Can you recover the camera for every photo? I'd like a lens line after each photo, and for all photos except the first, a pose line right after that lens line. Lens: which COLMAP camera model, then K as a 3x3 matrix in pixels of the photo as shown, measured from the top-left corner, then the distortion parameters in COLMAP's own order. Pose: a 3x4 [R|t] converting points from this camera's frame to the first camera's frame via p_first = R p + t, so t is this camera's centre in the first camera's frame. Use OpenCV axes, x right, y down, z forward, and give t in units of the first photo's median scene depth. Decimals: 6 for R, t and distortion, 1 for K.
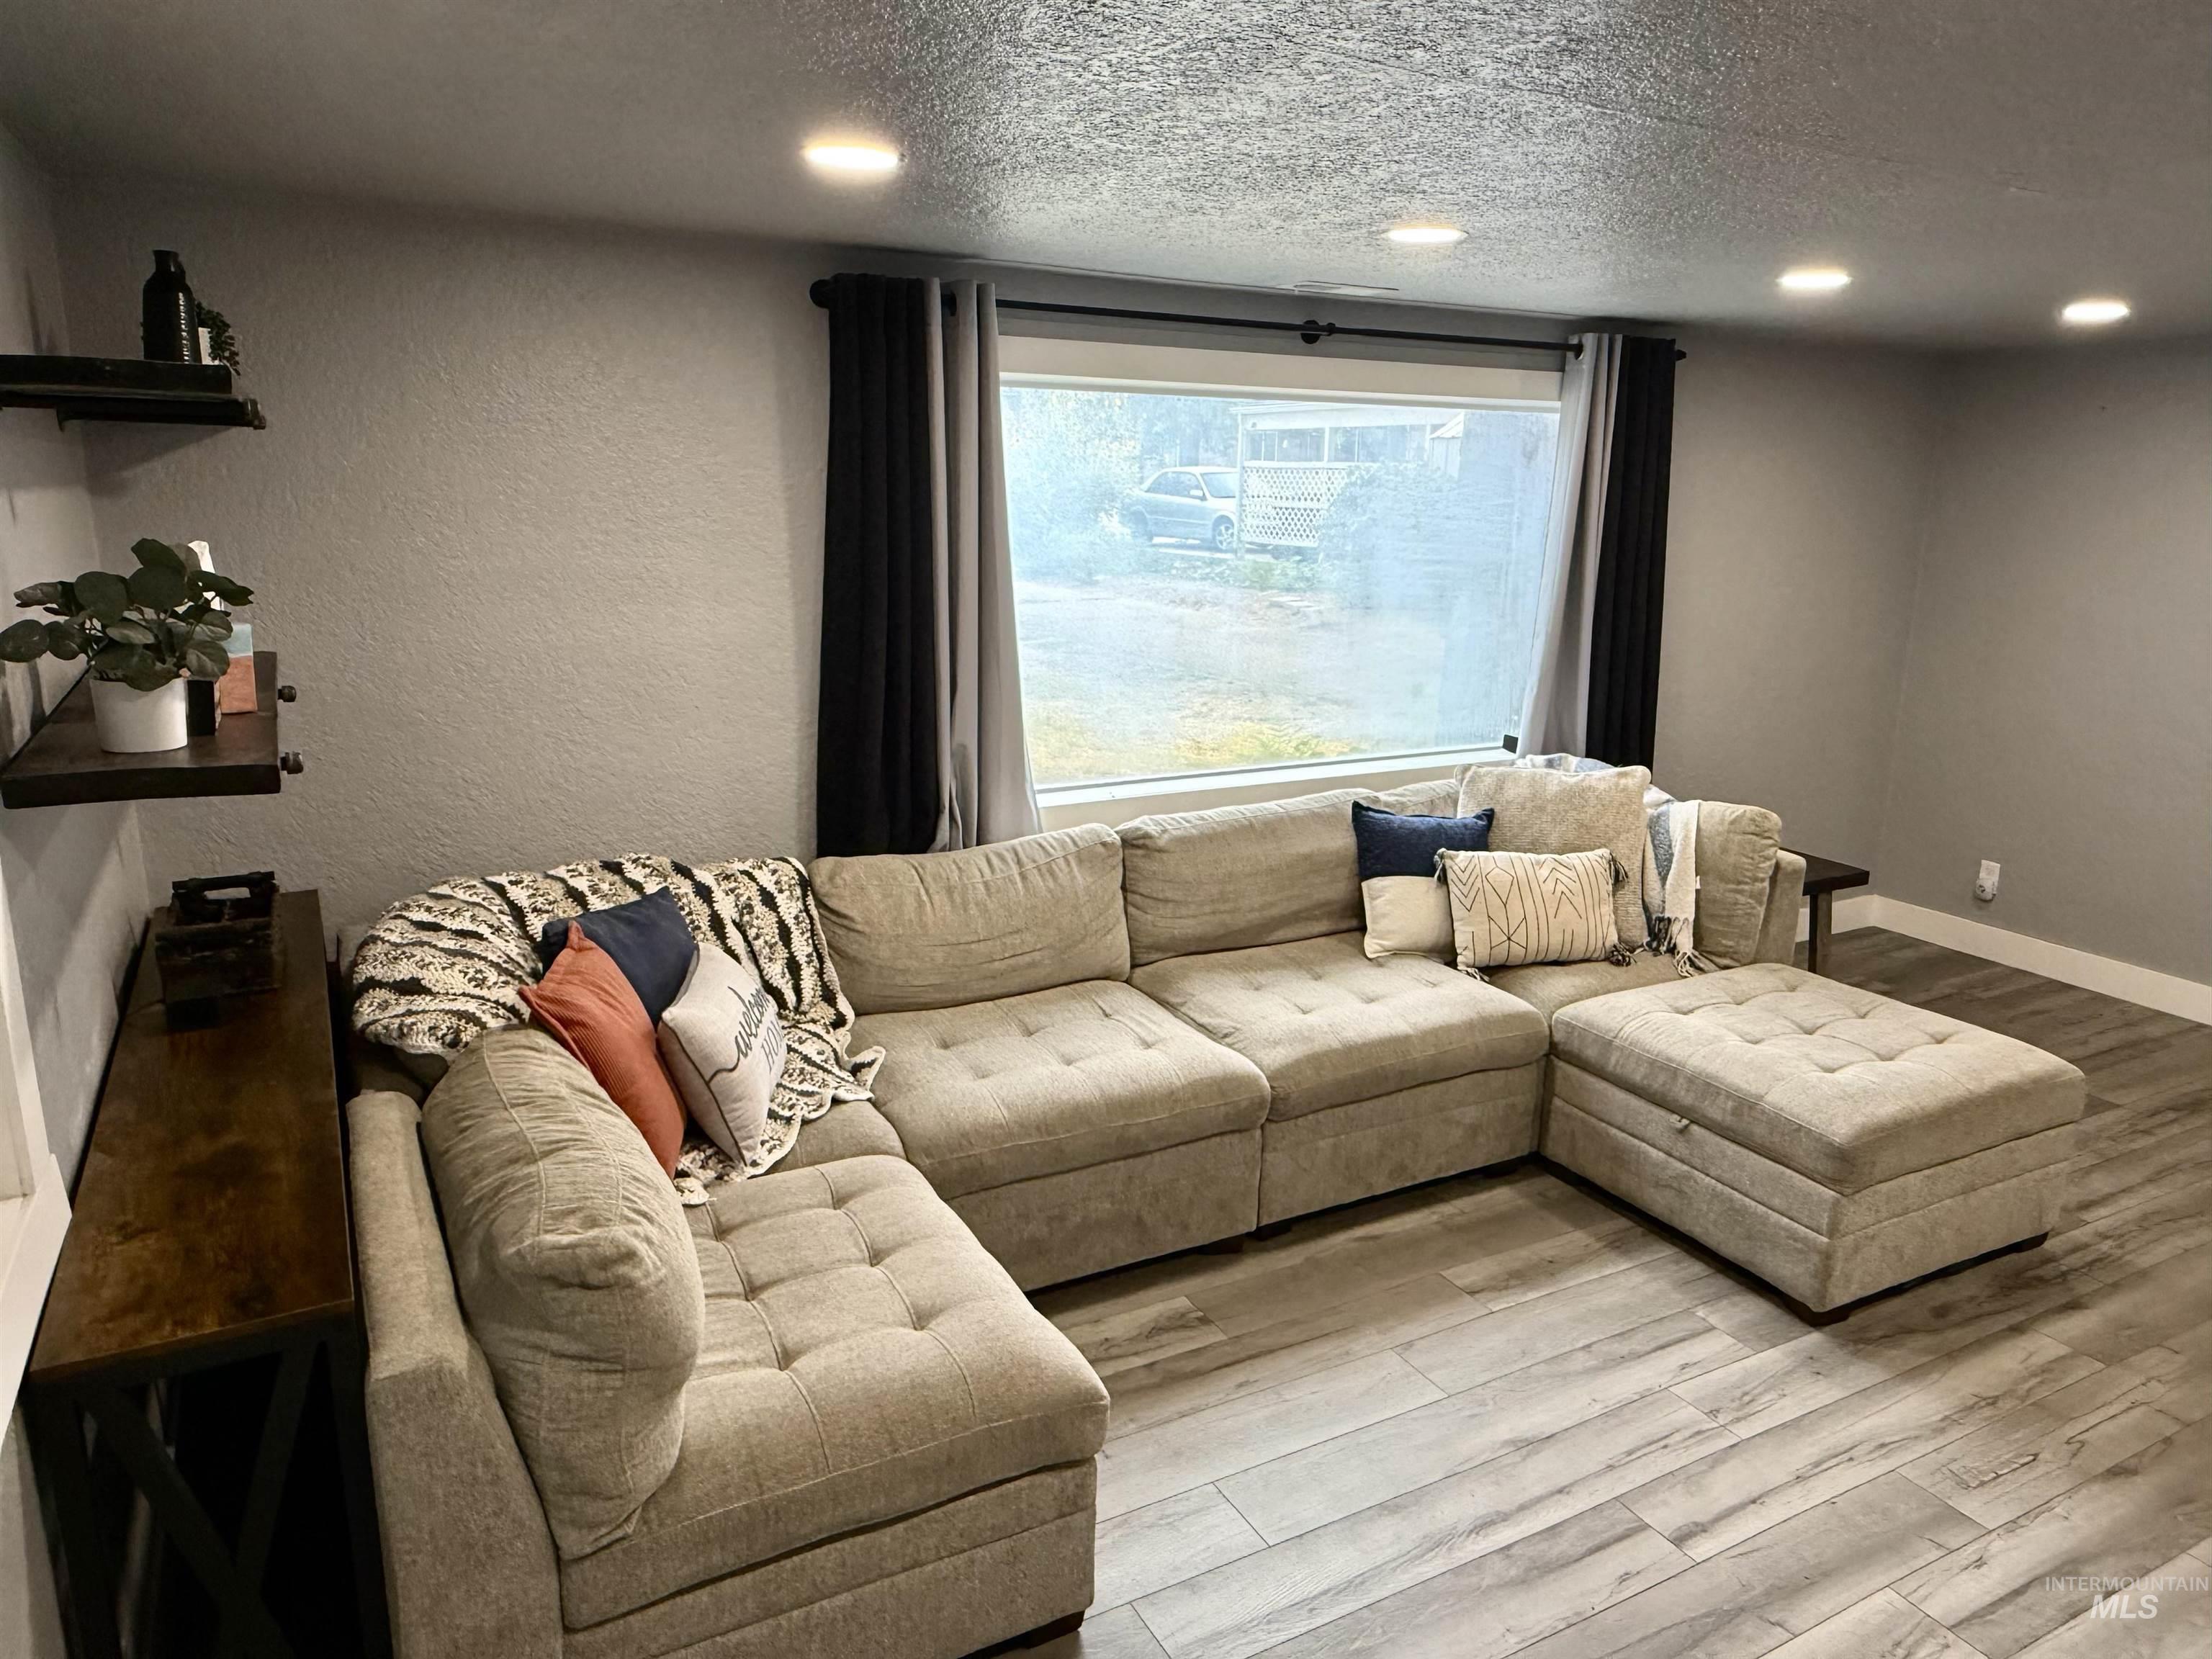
lens RADIAL K [[1444.1, 0, 1123.3], [0, 1444.1, 823.0], [0, 0, 1]] dist [-0.000060, 0.005028]
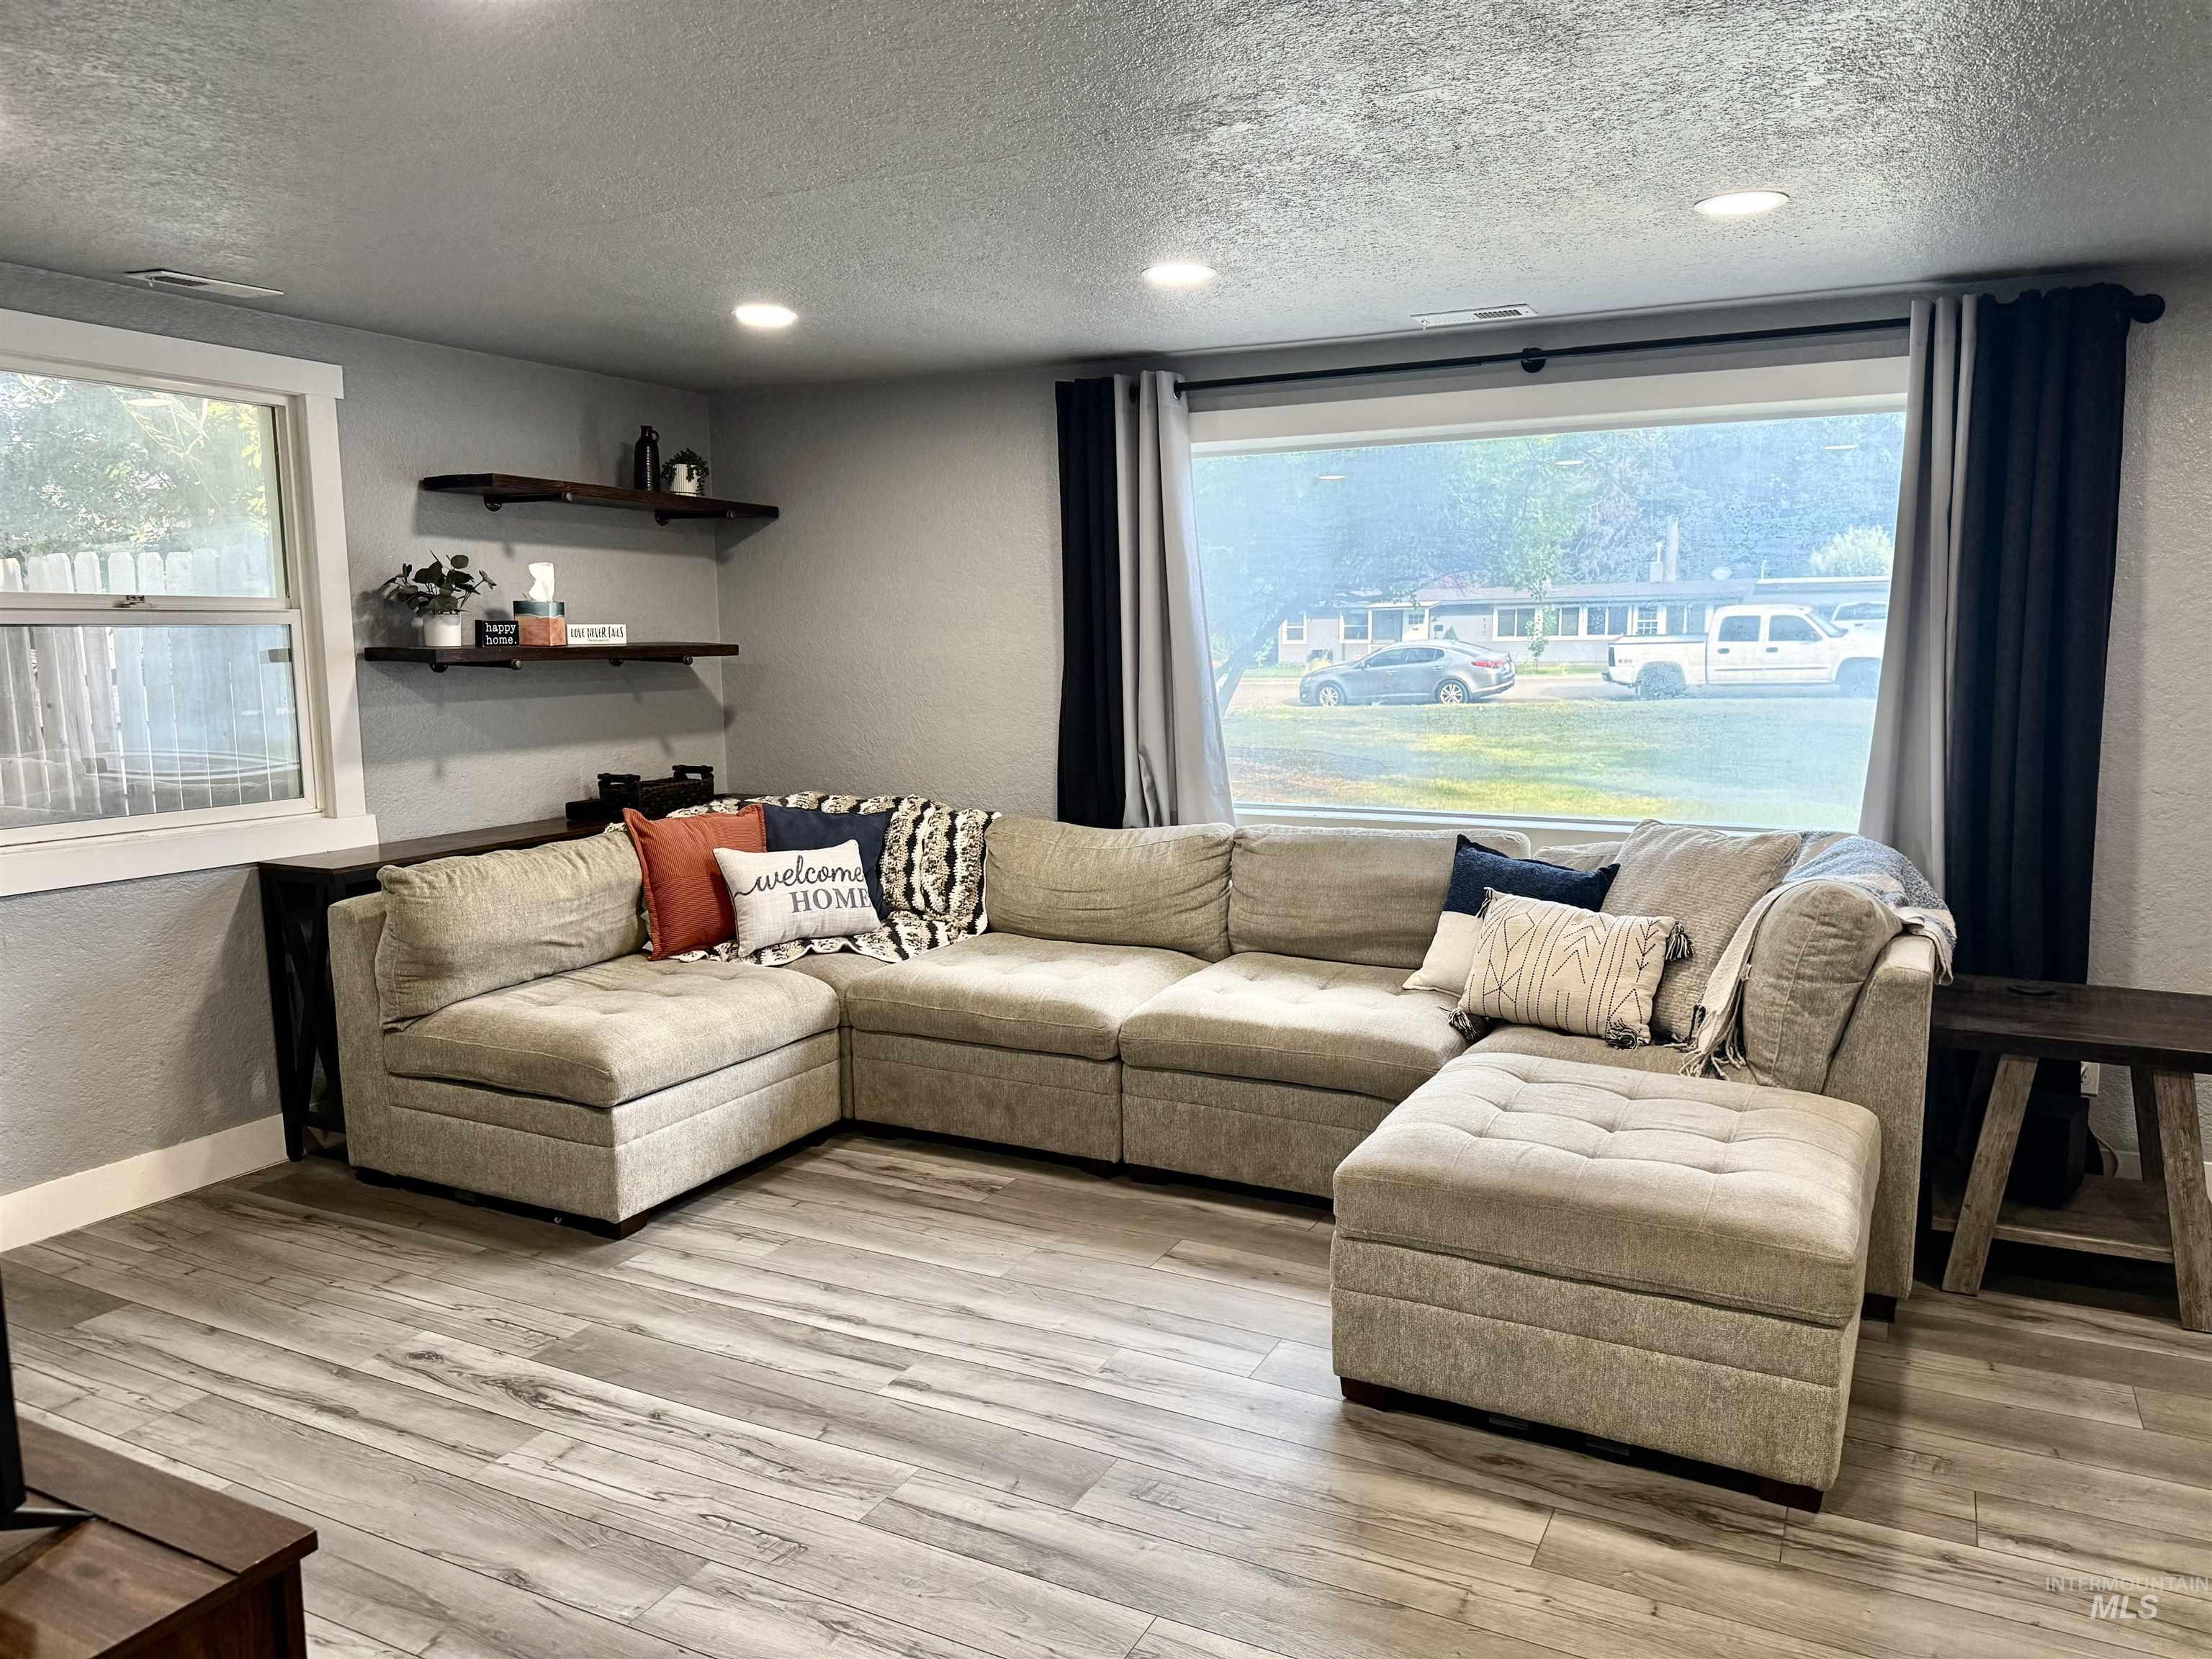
lens RADIAL K [[1545.0, 0, 1169.4], [0, 1545.0, 839.2], [0, 0, 1]] dist [0.014418, -0.014001]
pose [[0.577659, 0.084905, -0.811850, 1.096306], [-0.174323, 0.984463, -0.021079, 0.054117], [0.797447, 0.153700, 0.583485, 0.308001]]
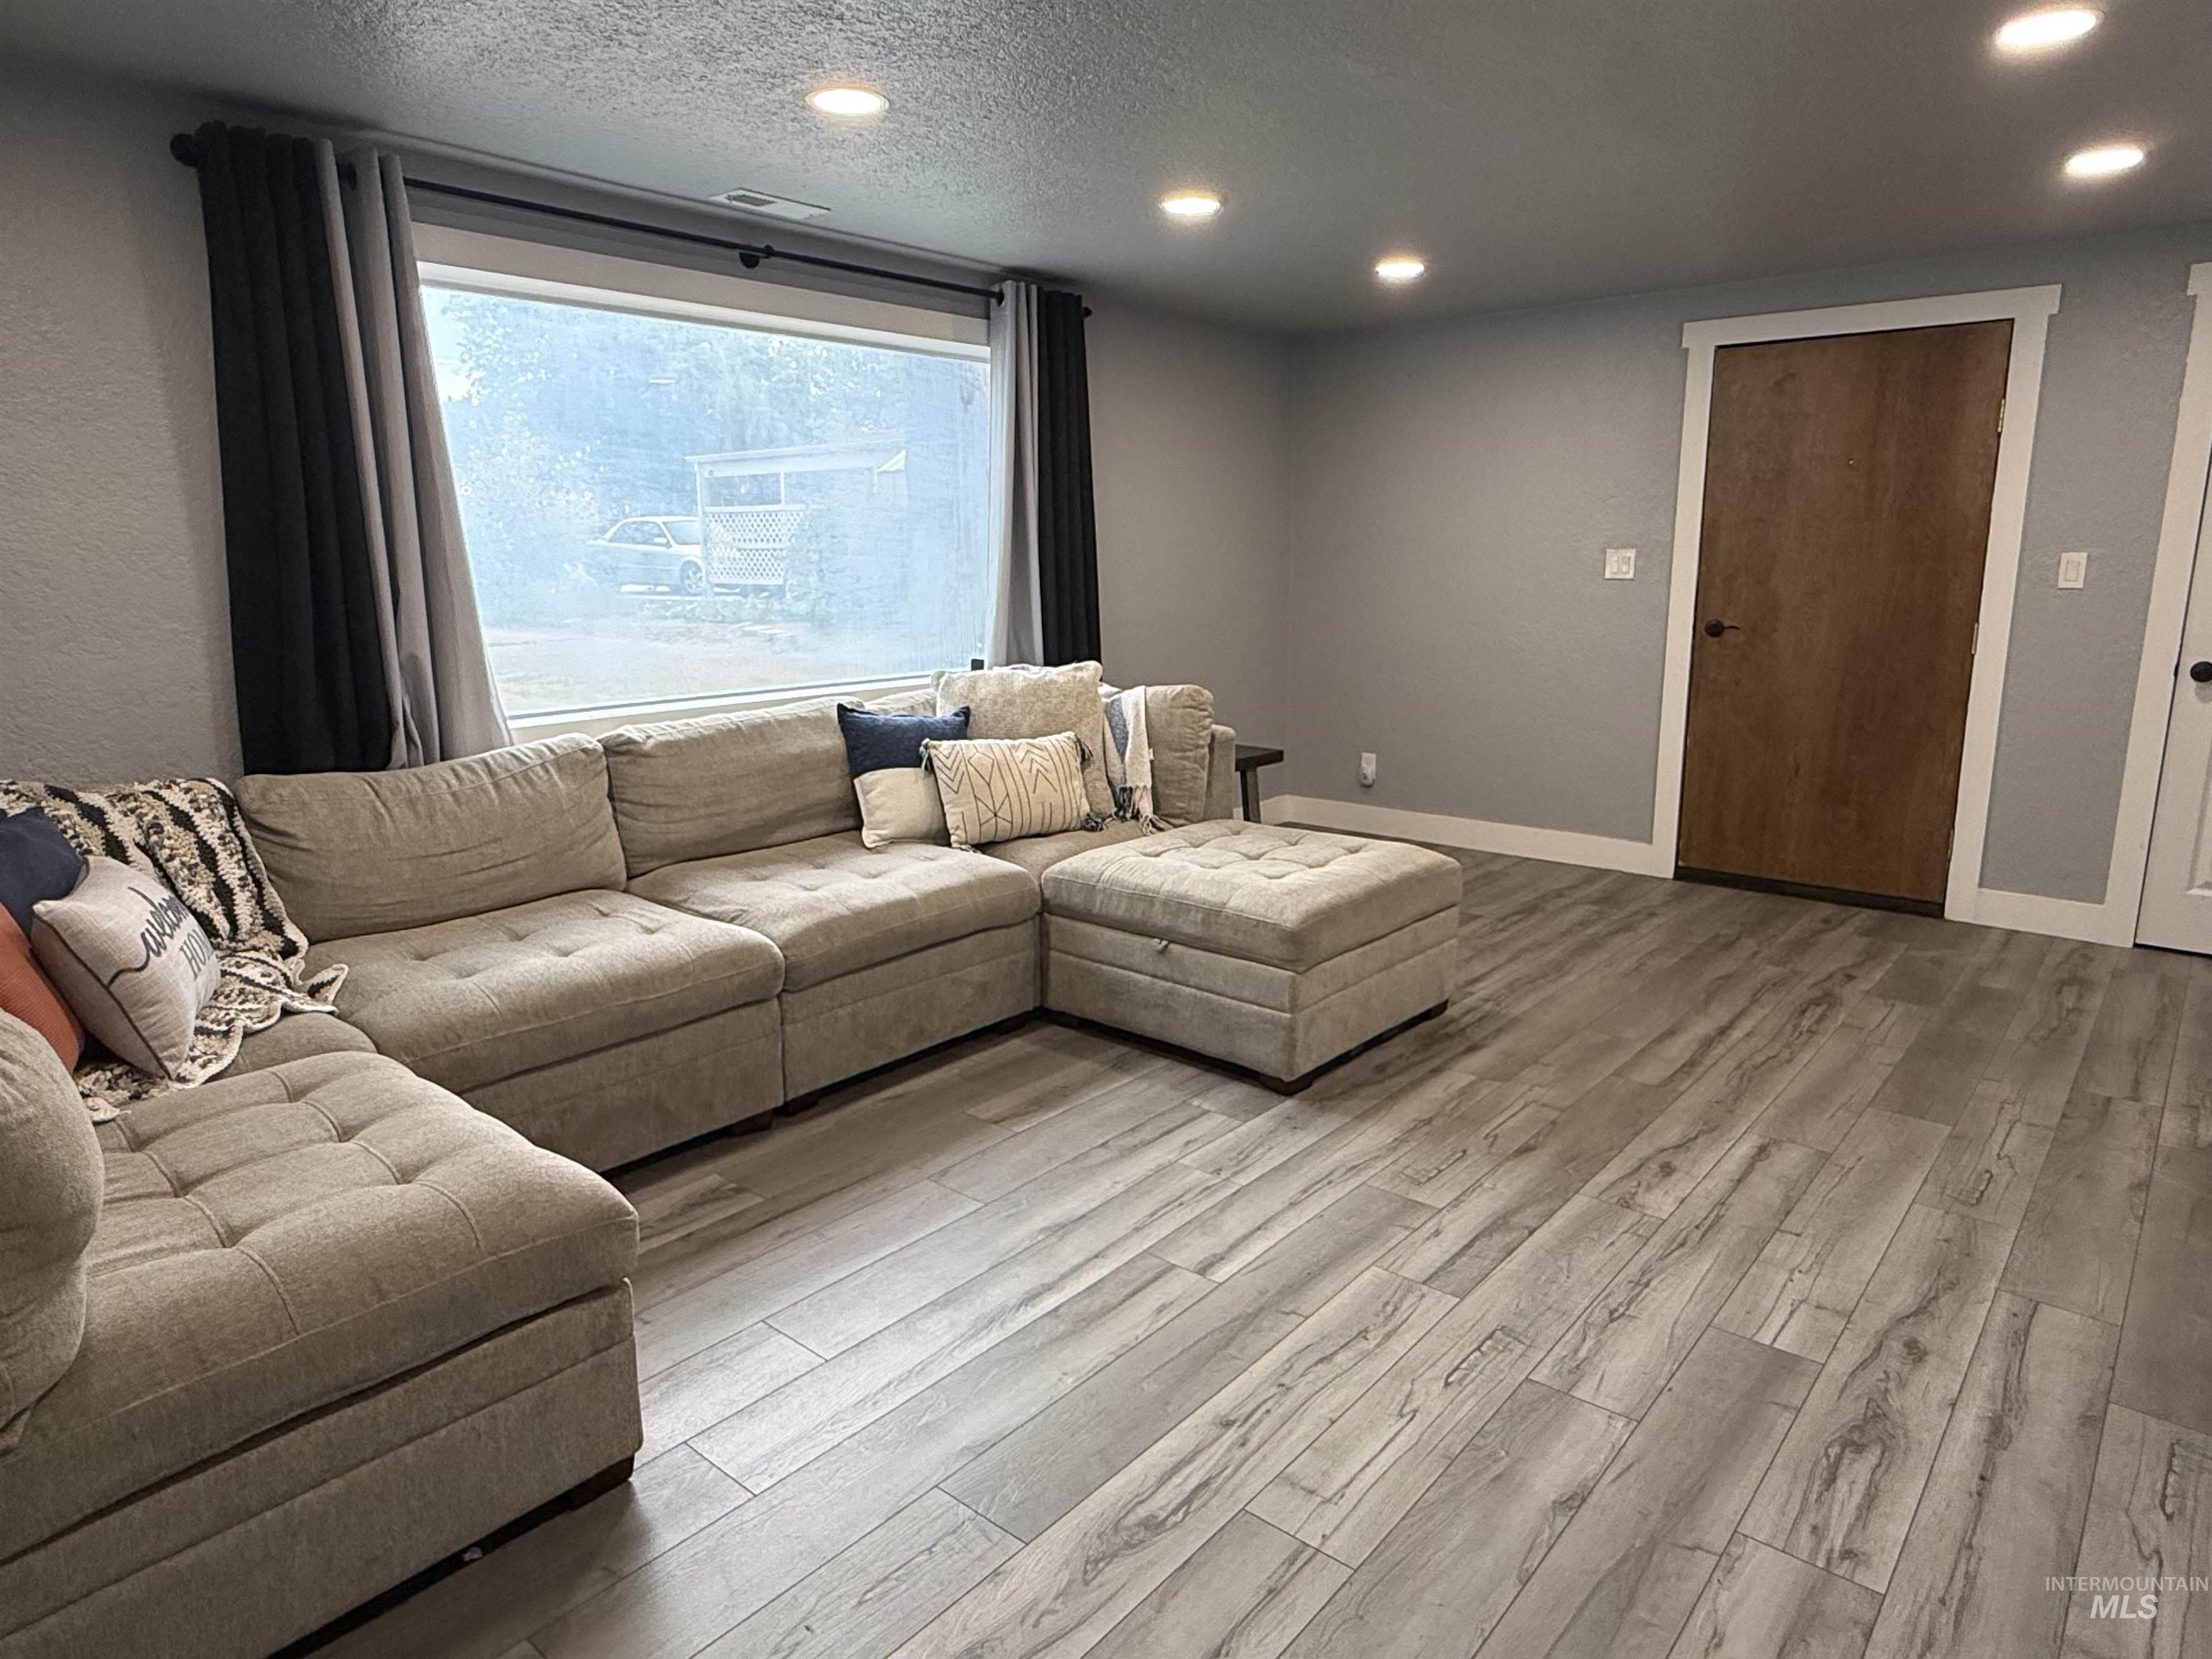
lens RADIAL K [[1324.2, 0, 1094.7], [0, 1324.2, 826.3], [0, 0, 1]] dist [-0.004591, 0.004158]
pose [[0.935782, -0.096132, 0.339222, 0.000821], [0.103849, 0.994582, -0.004627, 0.120163], [-0.336939, 0.039558, 0.940695, 0.055129]]
